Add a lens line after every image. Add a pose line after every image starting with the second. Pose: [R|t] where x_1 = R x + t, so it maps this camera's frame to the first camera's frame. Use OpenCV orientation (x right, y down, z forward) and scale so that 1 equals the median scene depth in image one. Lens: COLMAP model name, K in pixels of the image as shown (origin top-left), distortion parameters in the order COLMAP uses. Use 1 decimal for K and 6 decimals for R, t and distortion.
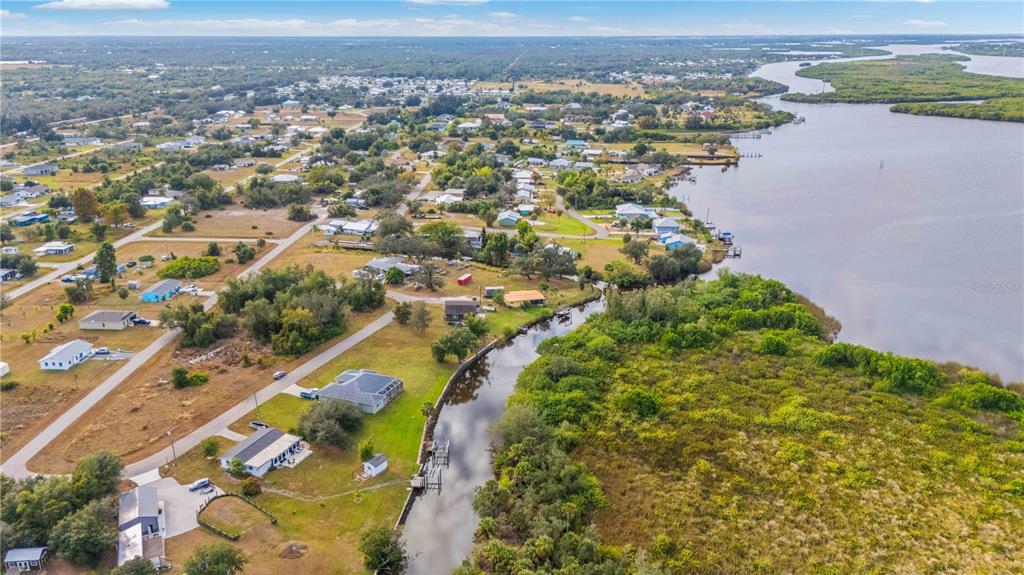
lens RADIAL K [[768.3, 0, 512.0], [0, 768.3, 287.5], [0, 0, 1]] dist [0.047354, -0.034403]
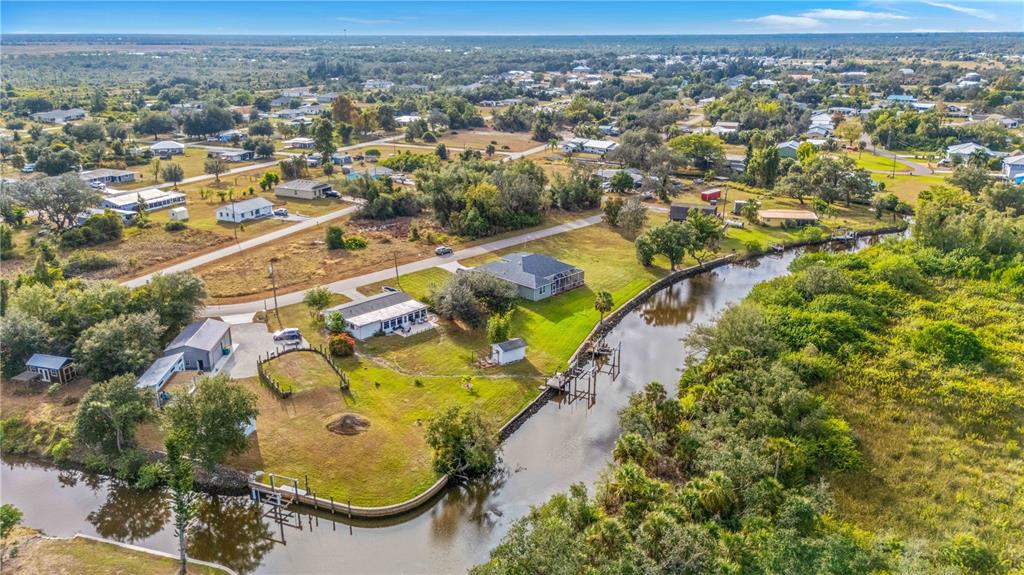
lens RADIAL K [[761.8, 0, 508.0], [0, 761.8, 289.6], [0, 0, 1]] dist [0.105596, -0.120705]
pose [[0.925400, 0.120616, -0.359287, 0.056729], [-0.120460, 0.992454, 0.022913, 0.133163], [0.359340, 0.022076, 0.932946, 0.291212]]
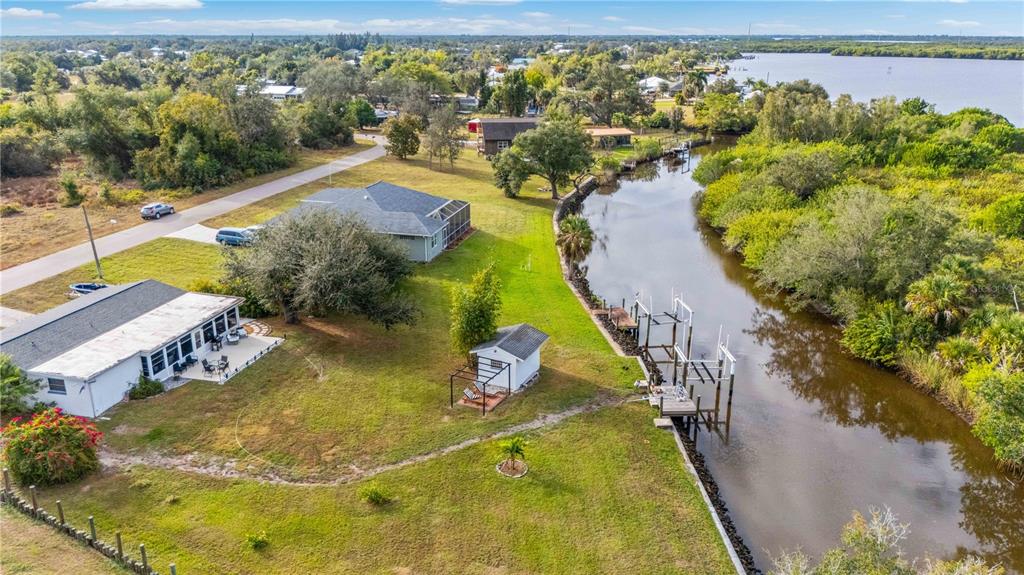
lens RADIAL K [[768.3, 0, 512.0], [0, 768.3, 287.5], [0, 0, 1]] dist [0.047354, -0.034403]
pose [[0.989020, -0.046516, 0.140268, -0.183002], [0.047447, 0.998868, -0.003298, 0.171746], [-0.139956, 0.009917, 0.990108, 0.594183]]
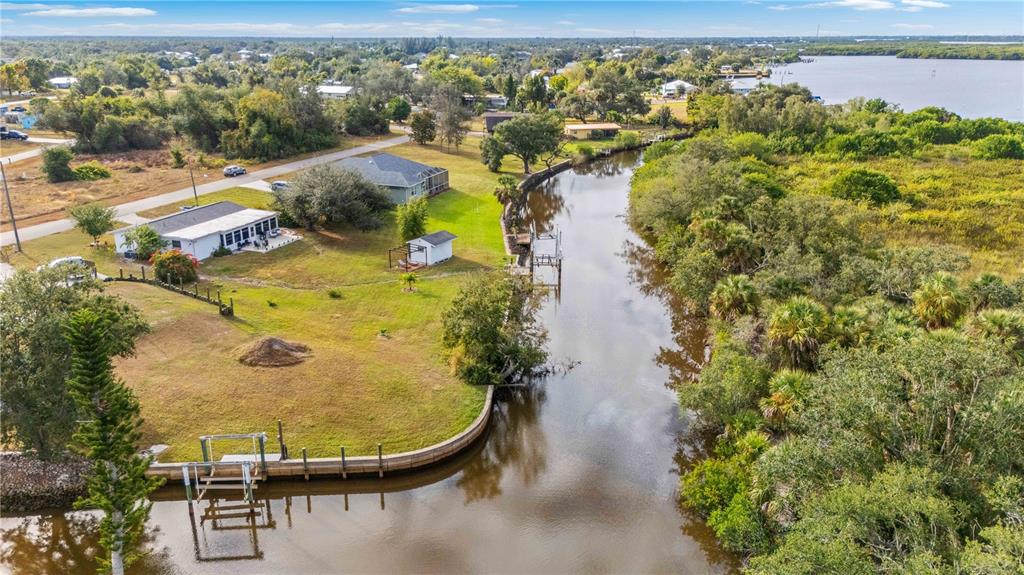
lens RADIAL K [[761.8, 0, 508.0], [0, 761.8, 289.6], [0, 0, 1]] dist [0.105596, -0.120705]
pose [[0.998805, -0.014755, 0.046584, -0.126803], [0.015017, 0.999873, -0.005277, 0.219882], [-0.046500, 0.005971, 0.998900, 0.419343]]
